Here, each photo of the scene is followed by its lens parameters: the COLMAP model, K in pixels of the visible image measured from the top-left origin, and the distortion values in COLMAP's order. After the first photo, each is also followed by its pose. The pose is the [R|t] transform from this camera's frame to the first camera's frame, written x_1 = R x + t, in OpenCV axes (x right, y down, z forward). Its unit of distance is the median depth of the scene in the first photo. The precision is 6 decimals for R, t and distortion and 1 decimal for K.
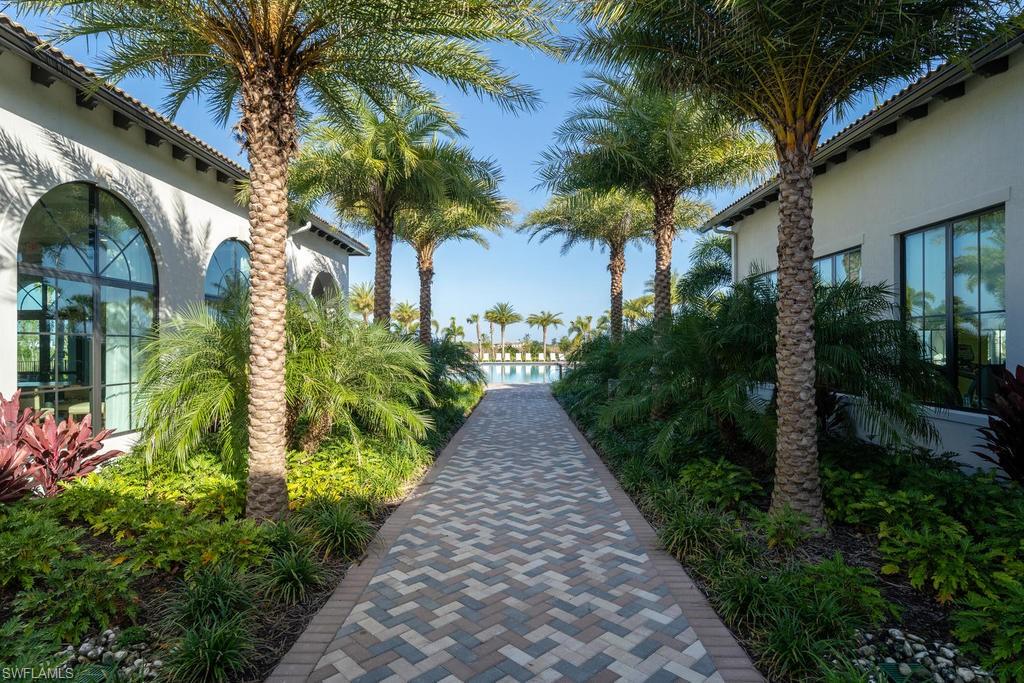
lens RADIAL K [[463.8, 0, 511.8], [0, 463.8, 342.6], [0, 0, 1]] dist [-0.002520, -0.000108]
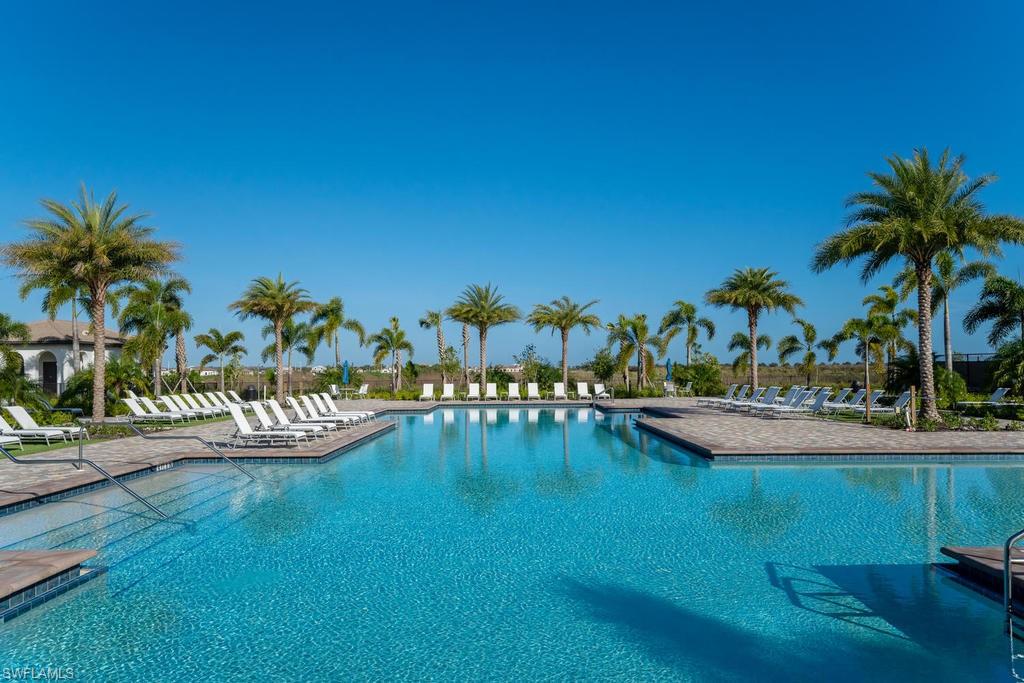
lens RADIAL K [[463.8, 0, 511.2], [0, 463.8, 345.9], [0, 0, 1]] dist [-0.002520, -0.000108]
pose [[0.999965, -0.005473, 0.006309, 0.008848], [0.005733, 0.999104, -0.041930, 0.003745], [-0.006073, 0.041965, 0.999101, 0.491823]]
